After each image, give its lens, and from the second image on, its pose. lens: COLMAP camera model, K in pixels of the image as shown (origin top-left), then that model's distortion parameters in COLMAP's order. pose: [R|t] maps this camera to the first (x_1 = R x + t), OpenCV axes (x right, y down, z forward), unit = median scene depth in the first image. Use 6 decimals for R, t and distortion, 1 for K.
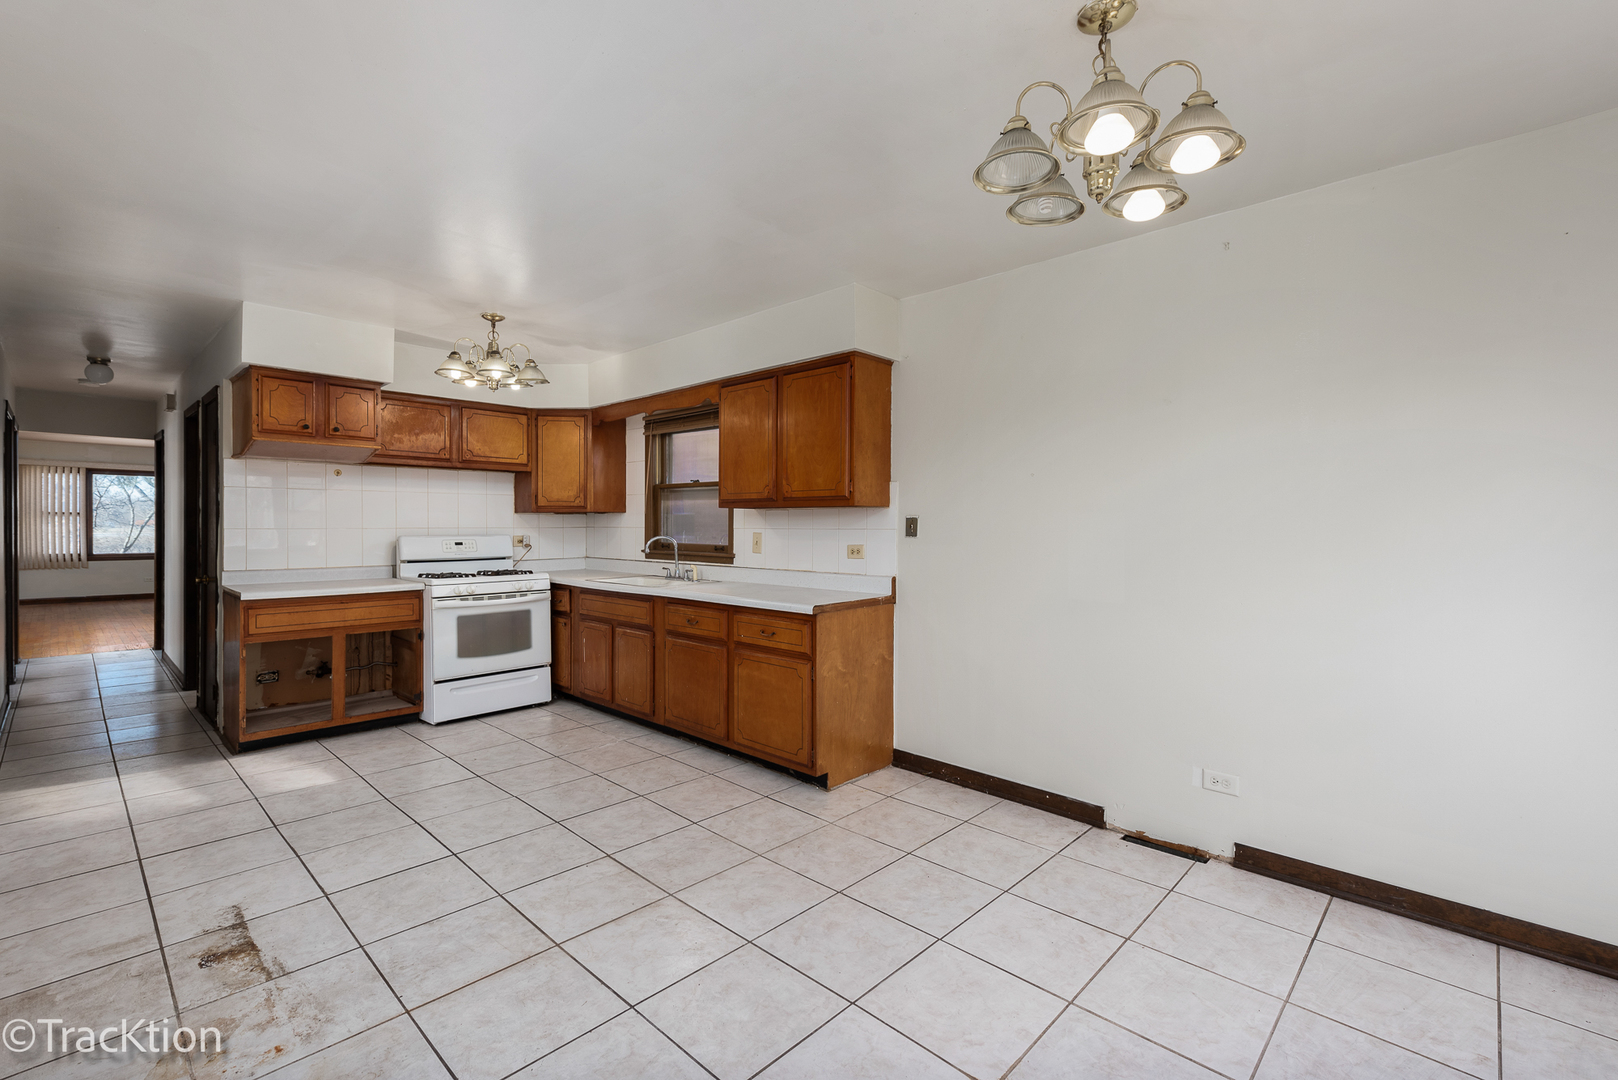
lens RADIAL K [[719.2, 0, 821.0], [0, 719.2, 534.4], [0, 0, 1]] dist [0.016651, -0.000089]
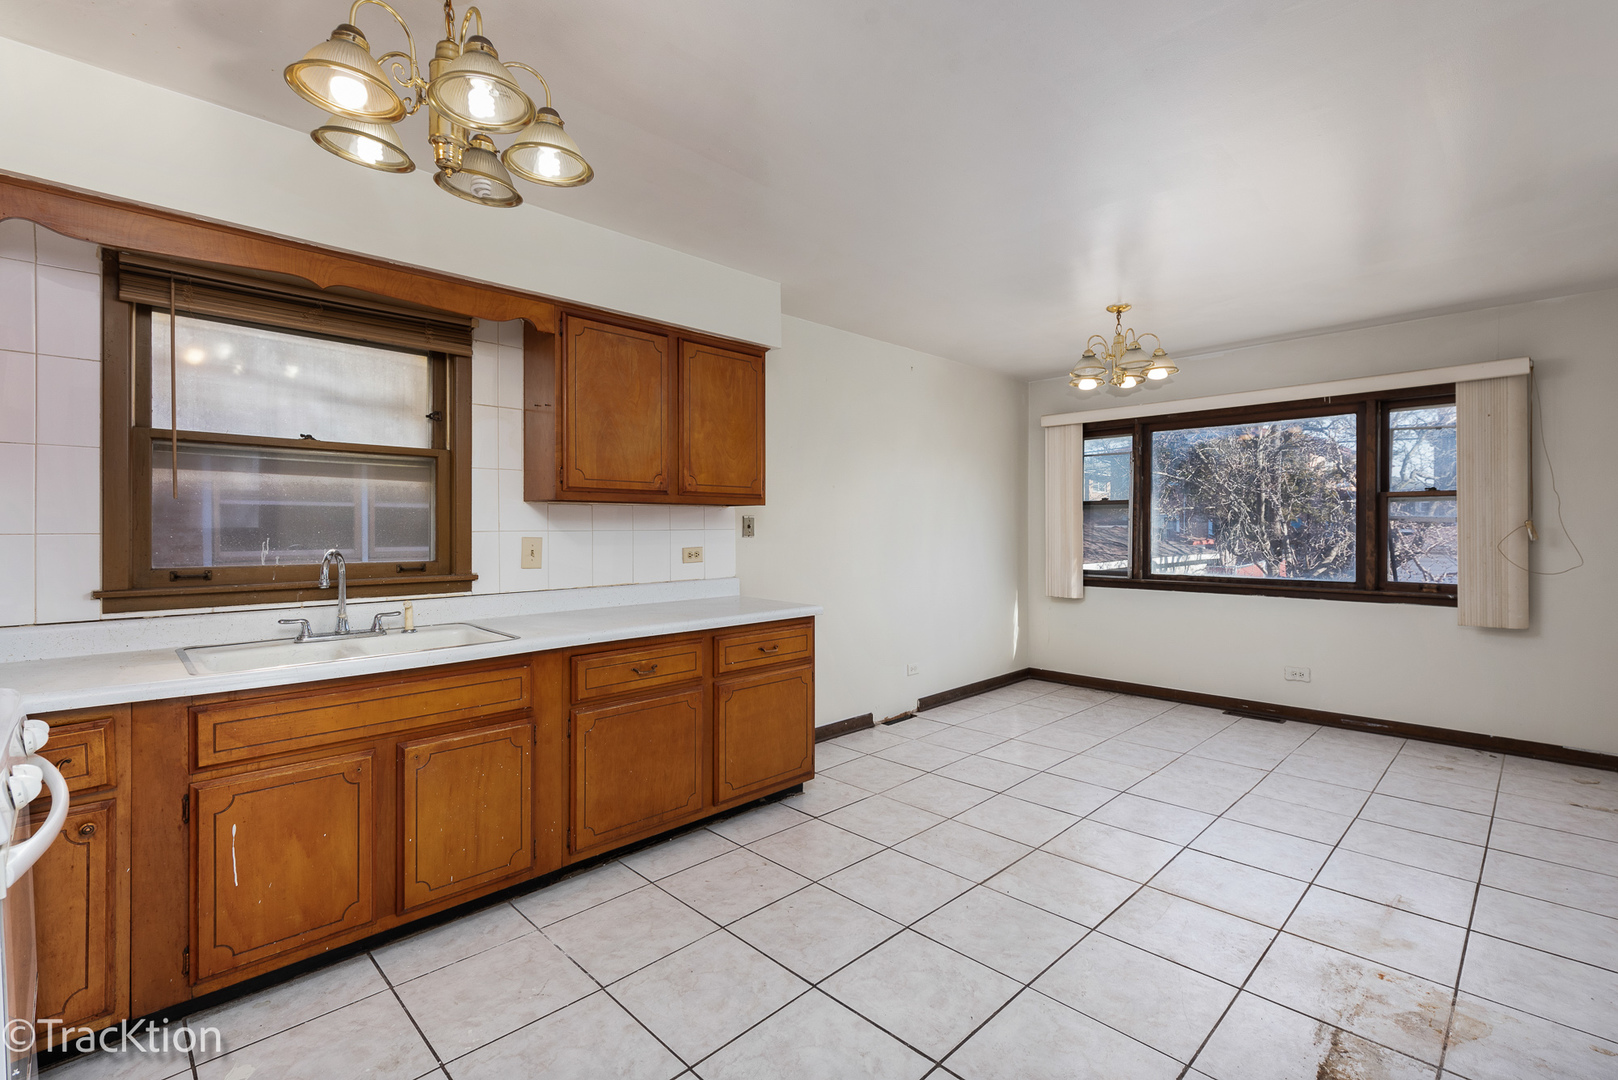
lens RADIAL K [[719.2, 0, 819.4], [0, 719.2, 532.5], [0, 0, 1]] dist [0.016651, -0.000089]
pose [[0.028041, -0.012260, 0.999532, -0.905657], [0.015026, 0.999817, 0.011842, -0.013211], [-0.999494, 0.014687, 0.028220, 0.873112]]
